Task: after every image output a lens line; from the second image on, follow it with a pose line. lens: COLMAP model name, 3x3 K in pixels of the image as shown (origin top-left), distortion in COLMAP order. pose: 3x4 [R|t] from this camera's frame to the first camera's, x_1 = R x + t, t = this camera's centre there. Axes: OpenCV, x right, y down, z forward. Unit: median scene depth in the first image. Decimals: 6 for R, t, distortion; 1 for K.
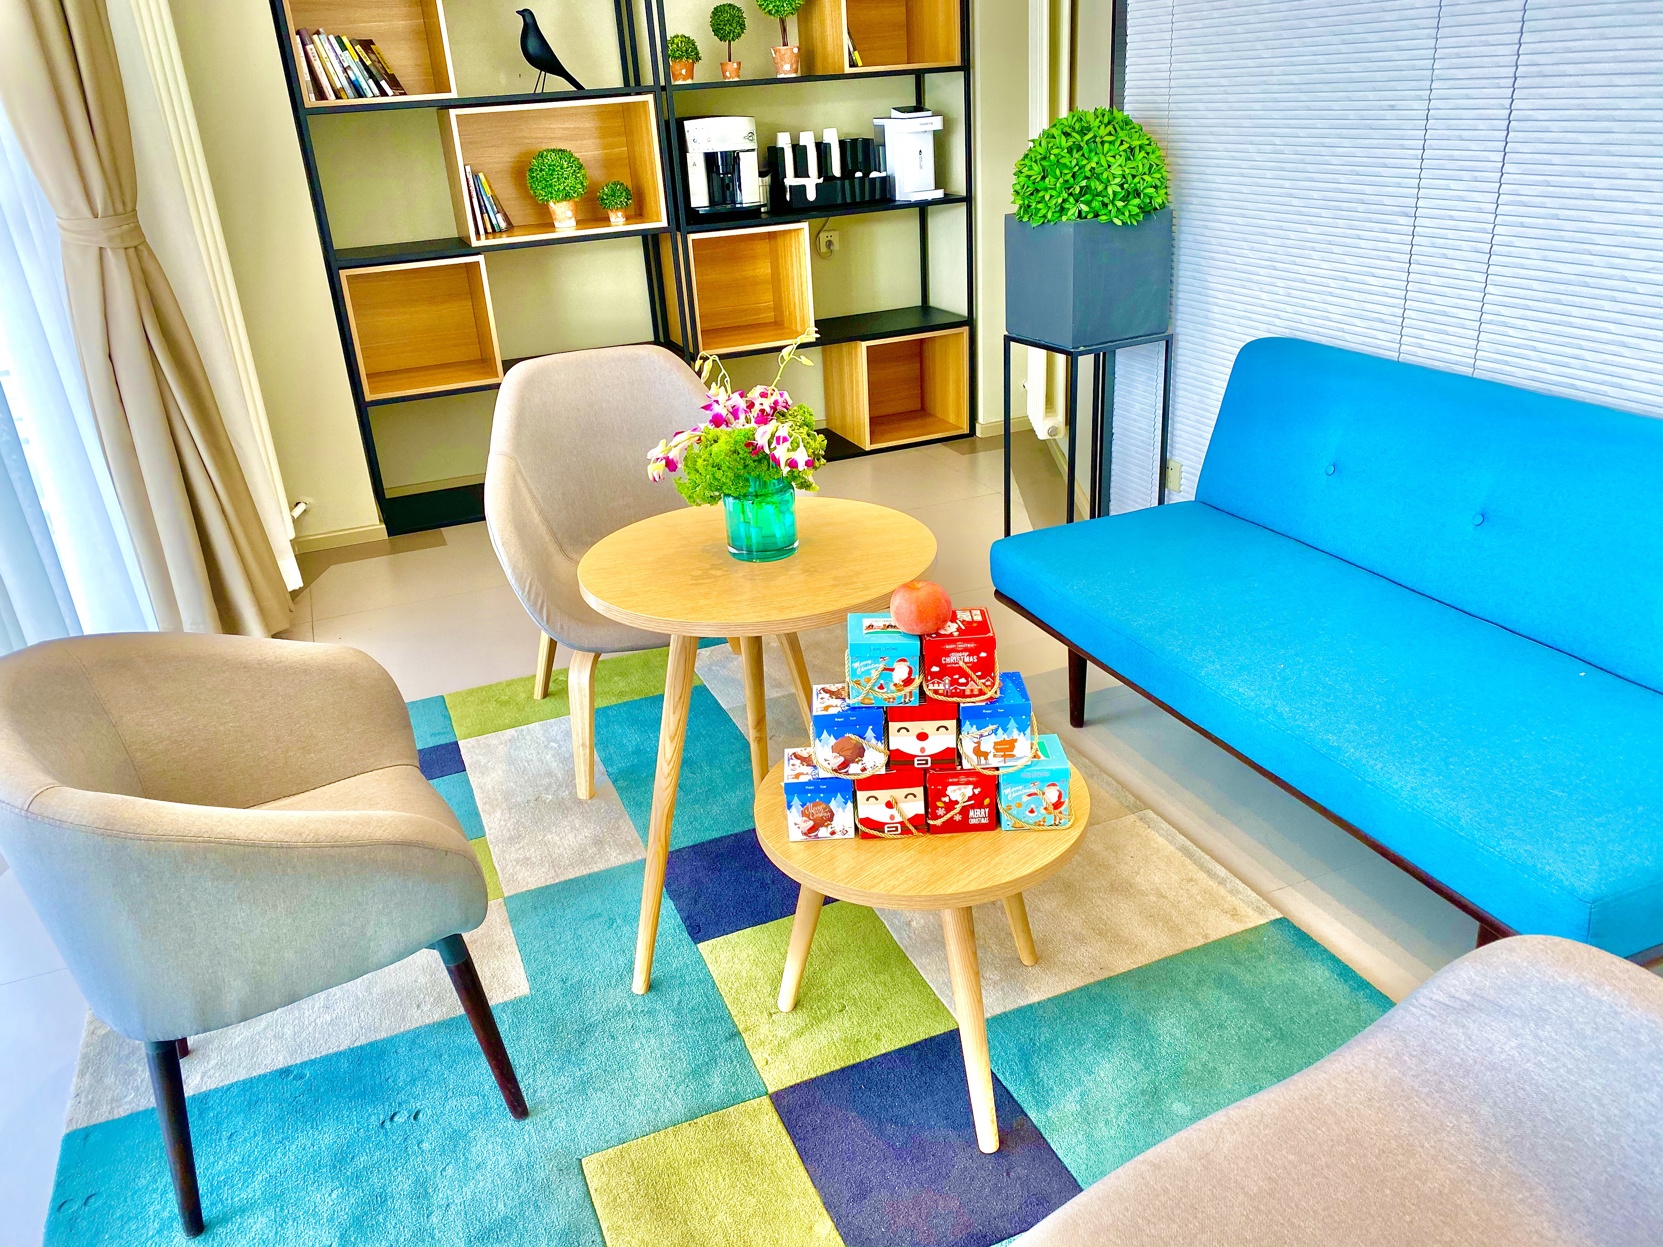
lens RADIAL K [[1270.2, 0, 834.8], [0, 1270.2, 667.5], [0, 0, 1]] dist [-0.031436, 0.000507]
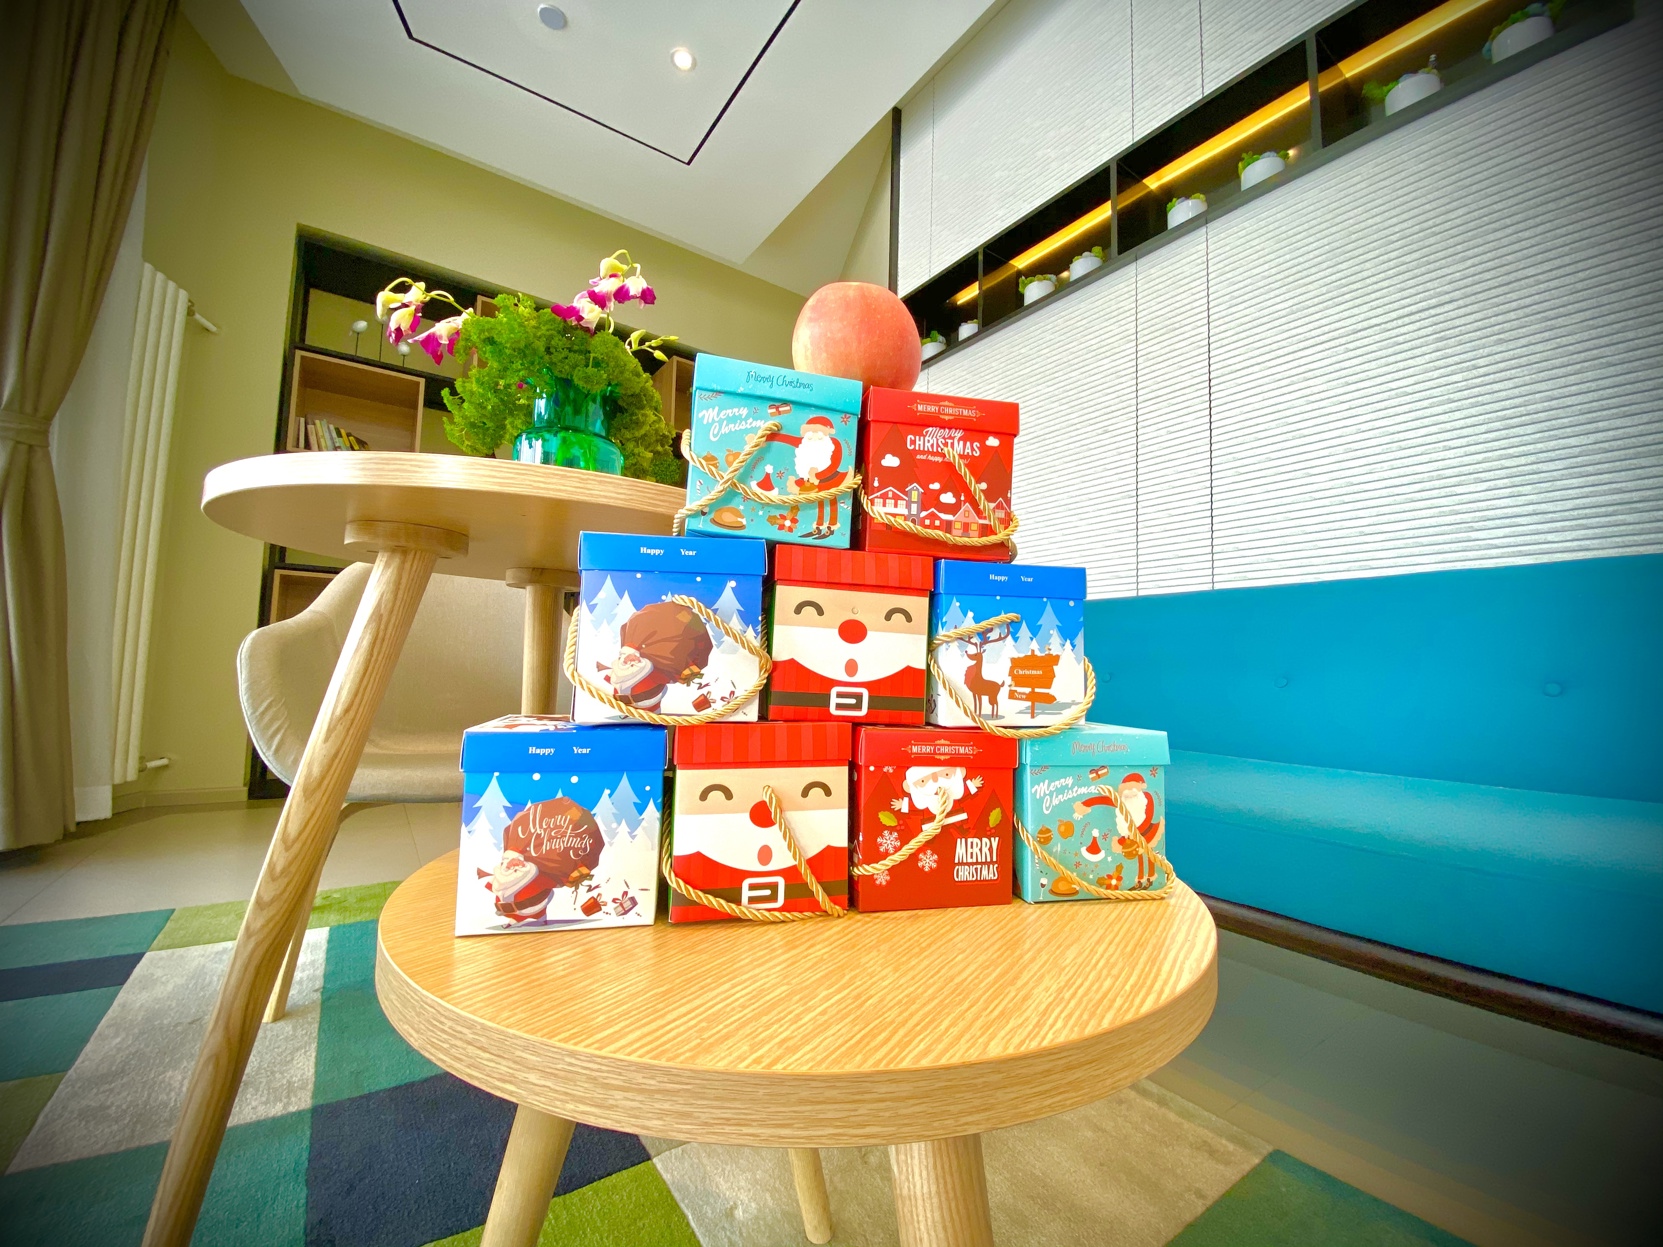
lens RADIAL K [[648.9, 0, 831.5], [0, 648.9, 623.5], [0, 0, 1]] dist [0.003068, 0.000054]
pose [[0.967966, 0.110260, 0.225578, 0.013738], [0.016515, 0.868516, -0.495386, 0.155624], [-0.250539, 0.483242, 0.838873, 0.810755]]
